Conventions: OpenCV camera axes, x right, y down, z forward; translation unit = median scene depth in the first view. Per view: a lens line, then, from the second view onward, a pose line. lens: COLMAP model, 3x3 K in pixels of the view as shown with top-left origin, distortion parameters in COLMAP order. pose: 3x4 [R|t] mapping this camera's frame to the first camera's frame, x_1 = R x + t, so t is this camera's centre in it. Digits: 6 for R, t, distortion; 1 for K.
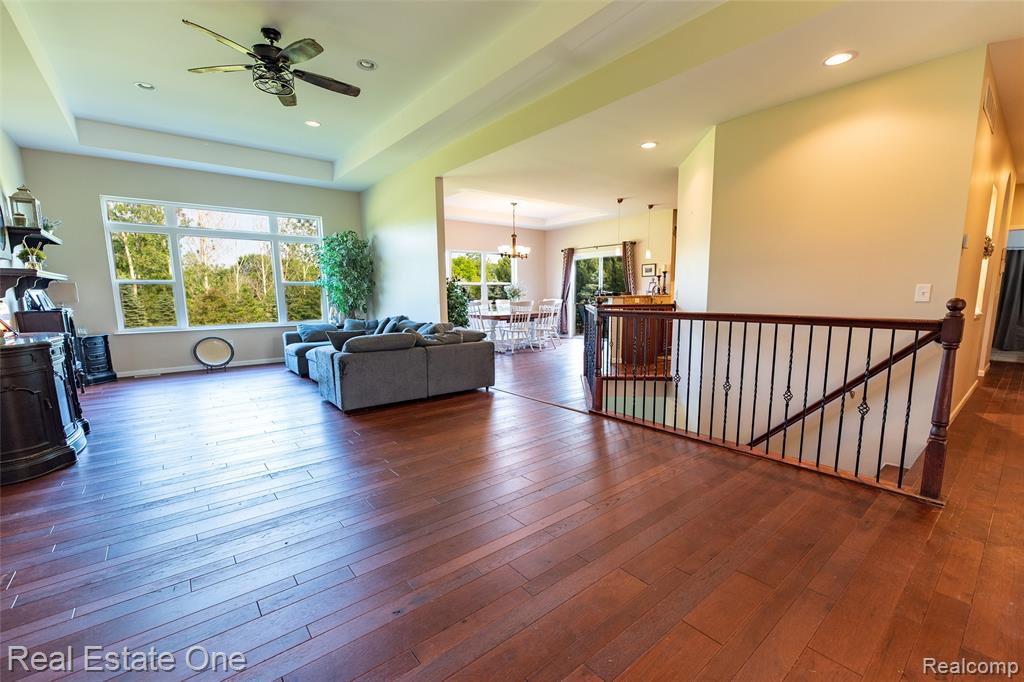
lens RADIAL K [[419.4, 0, 513.4], [0, 419.4, 355.5], [0, 0, 1]] dist [-0.002071, -0.002714]
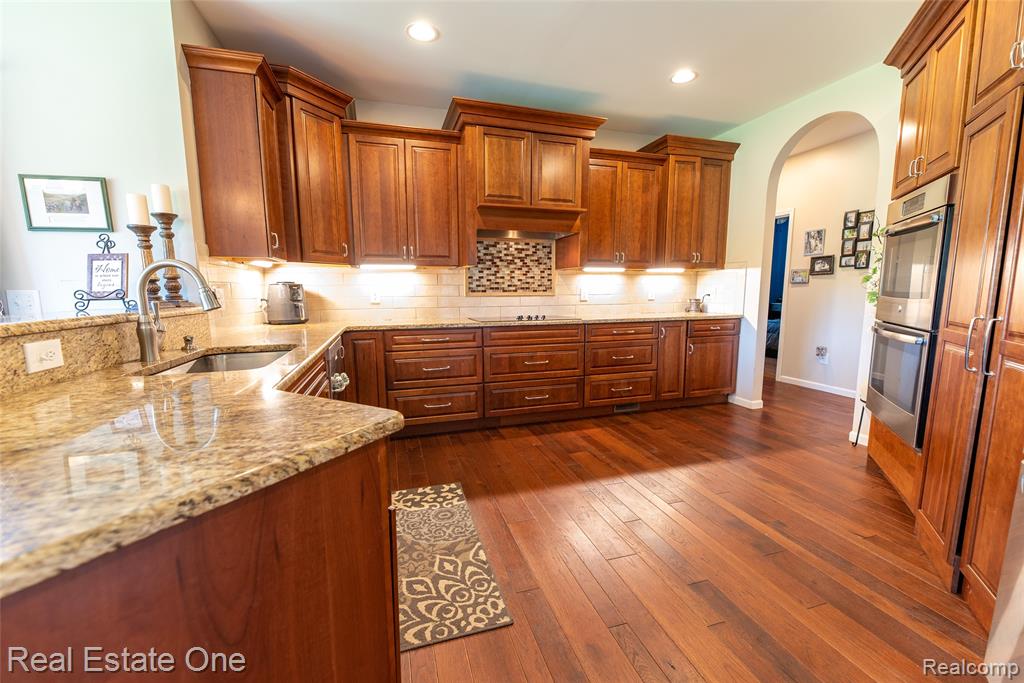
lens RADIAL K [[419.4, 0, 521.1], [0, 419.4, 347.1], [0, 0, 1]] dist [-0.002071, -0.002714]
pose [[0.374744, -0.125091, 0.918651, 0.418061], [0.134703, 0.987688, 0.079543, -0.233653], [-0.917291, 0.093937, 0.386981, 1.482207]]
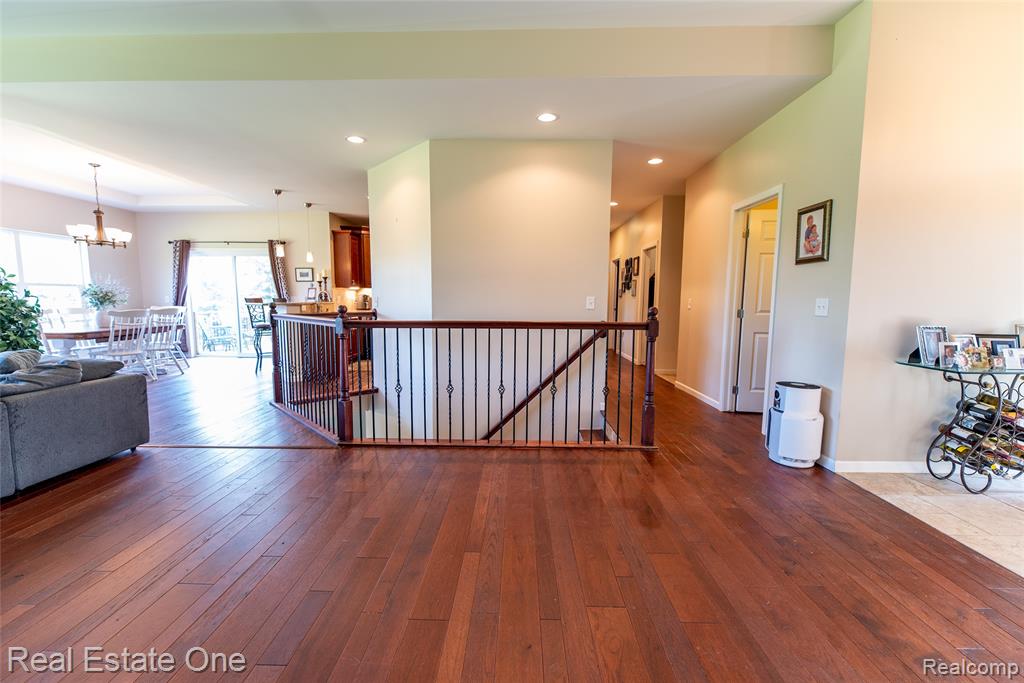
lens RADIAL K [[419.4, 0, 500.0], [0, 419.4, 345.4], [0, 0, 1]] dist [-0.002071, -0.002714]
pose [[0.660345, -0.072230, 0.747480, -0.193394], [0.100272, 0.994931, 0.007557, -0.031544], [-0.744238, 0.069961, 0.664241, 0.195191]]
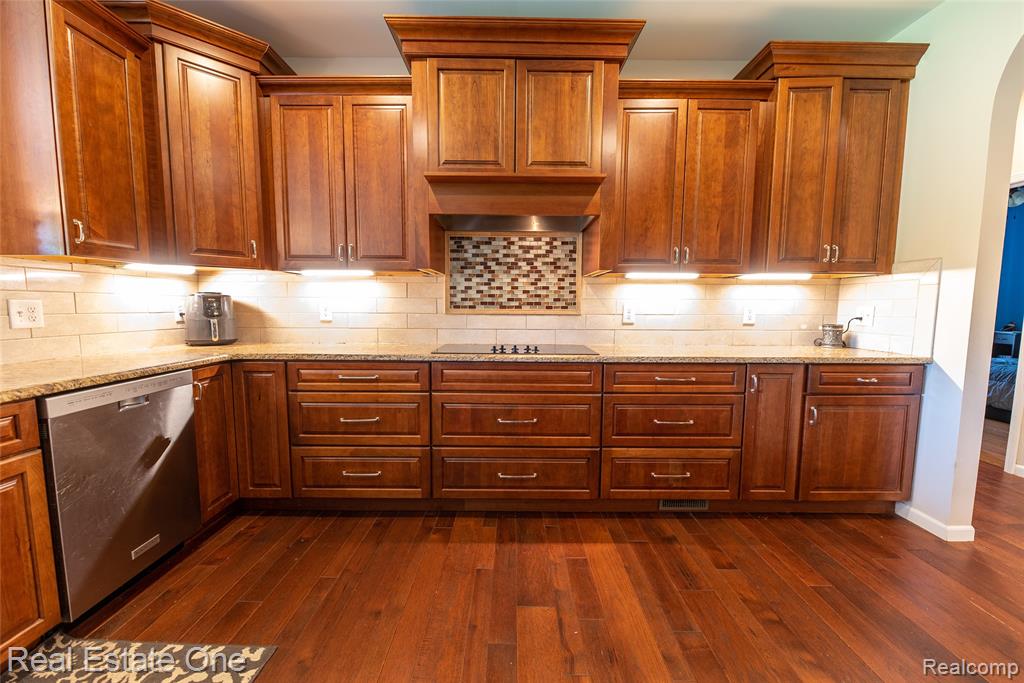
lens RADIAL K [[419.4, 0, 516.2], [0, 419.4, 344.2], [0, 0, 1]] dist [-0.002071, -0.002714]
pose [[0.643474, -0.064328, 0.762760, 0.815747], [0.099366, 0.995051, 0.000092, -0.228194], [-0.758991, 0.075734, 0.646681, 1.430136]]
